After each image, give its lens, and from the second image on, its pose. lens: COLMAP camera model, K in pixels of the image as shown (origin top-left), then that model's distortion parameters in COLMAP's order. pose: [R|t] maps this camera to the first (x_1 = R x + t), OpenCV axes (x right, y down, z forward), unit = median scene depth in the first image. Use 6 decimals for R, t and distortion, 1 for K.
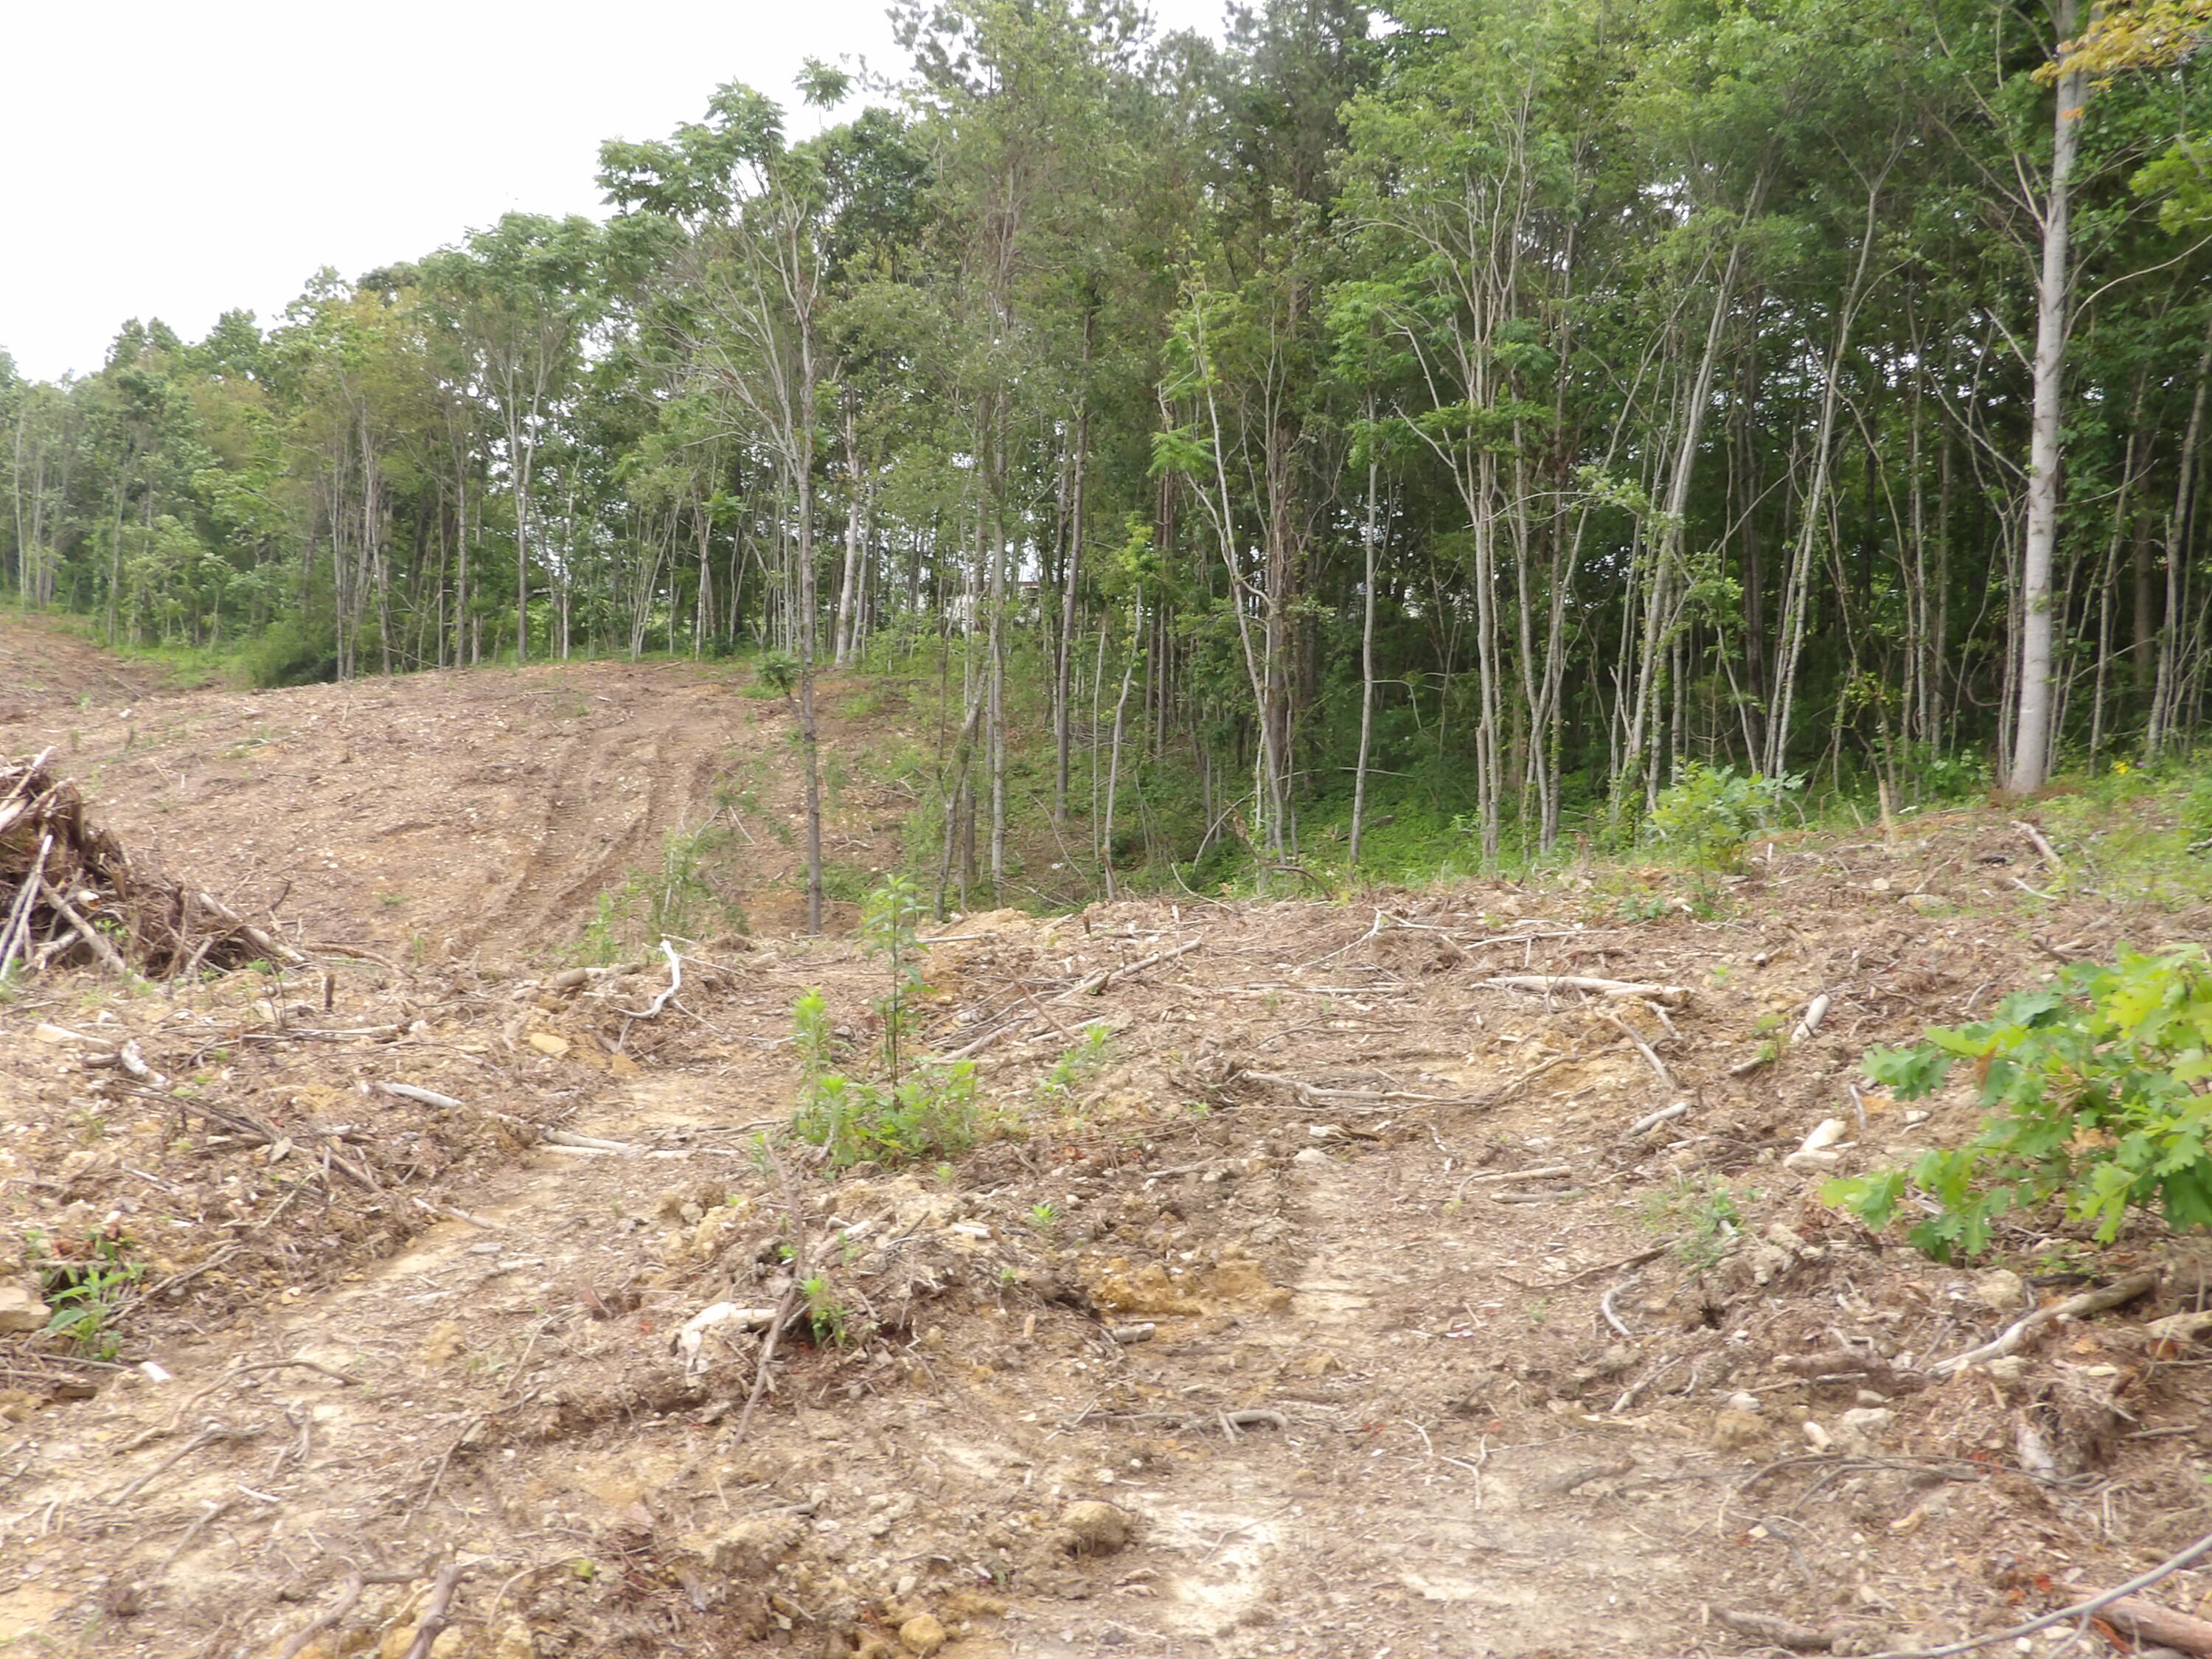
lens RADIAL K [[2204.3, 0, 1106.0], [0, 2204.3, 829.5], [0, 0, 1]] dist [-0.027819, 0.098011]
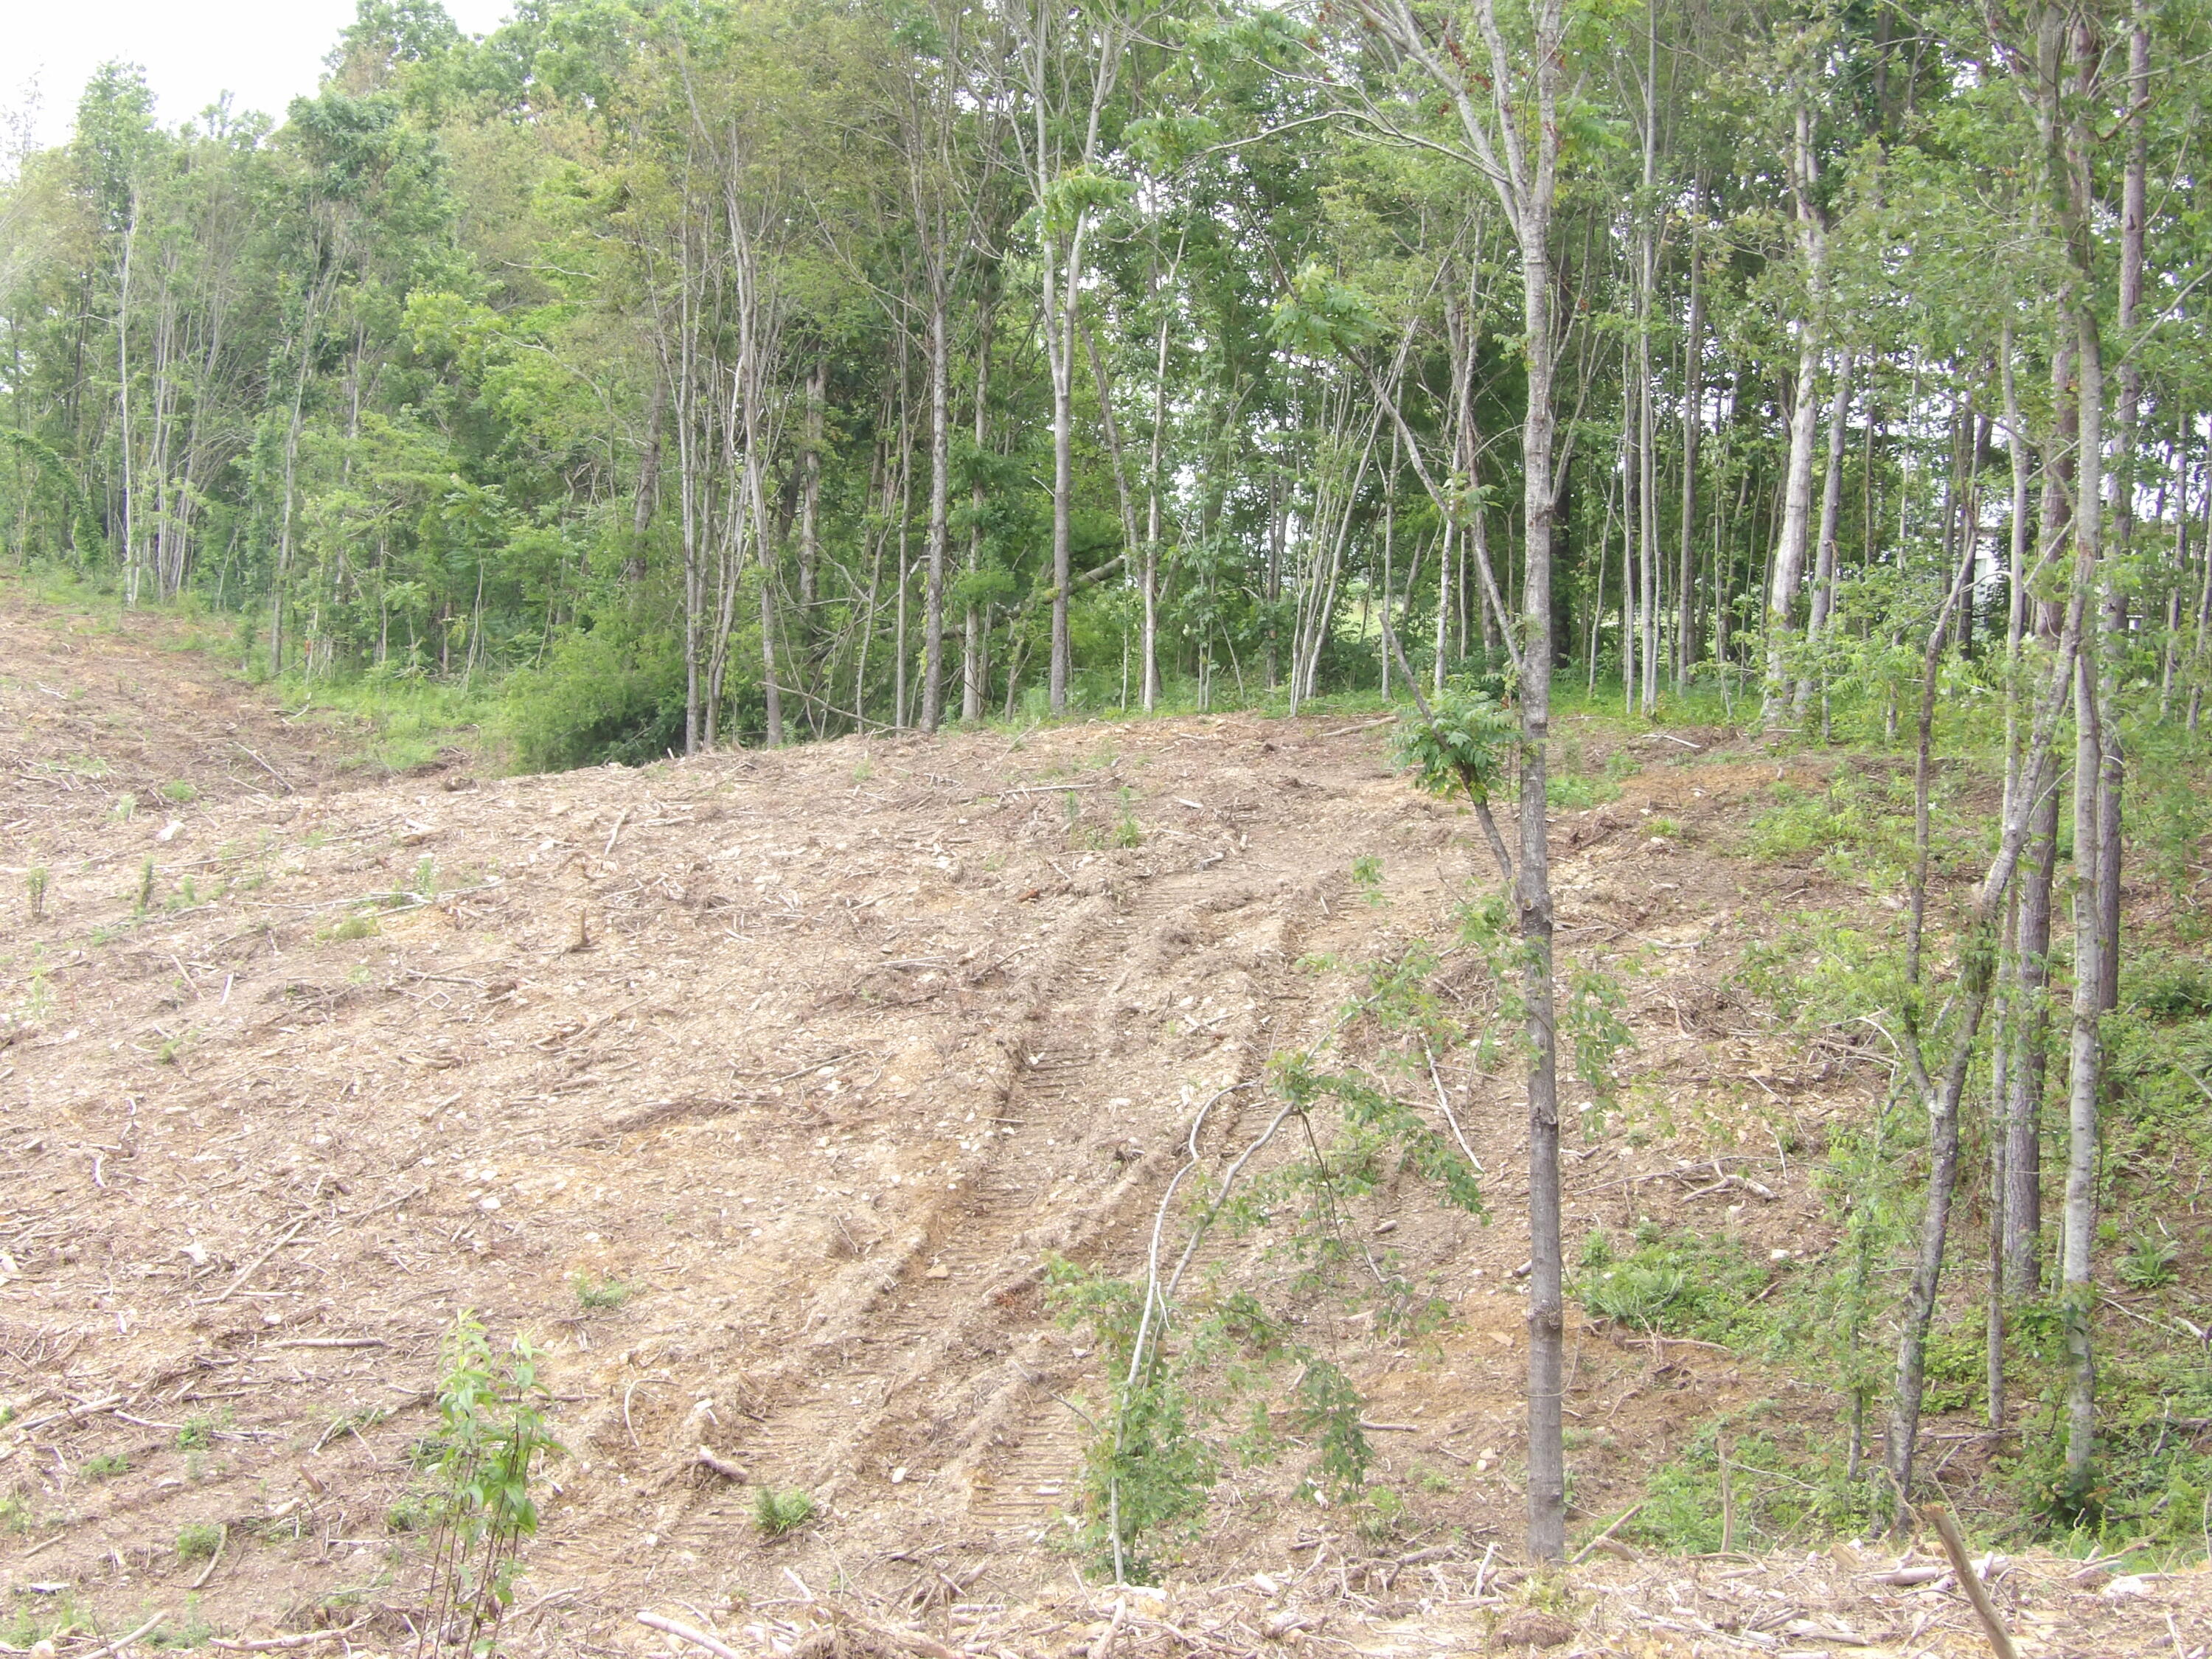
lens RADIAL K [[4803.8, 0, 1106.0], [0, 4803.8, 829.5], [0, 0, 1]] dist [0.251290, -0.045700]
pose [[0.959731, 0.006002, -0.280855, 0.016118], [-0.020533, 0.998596, -0.048822, -0.010322], [0.280168, 0.052623, 0.958508, 0.126202]]
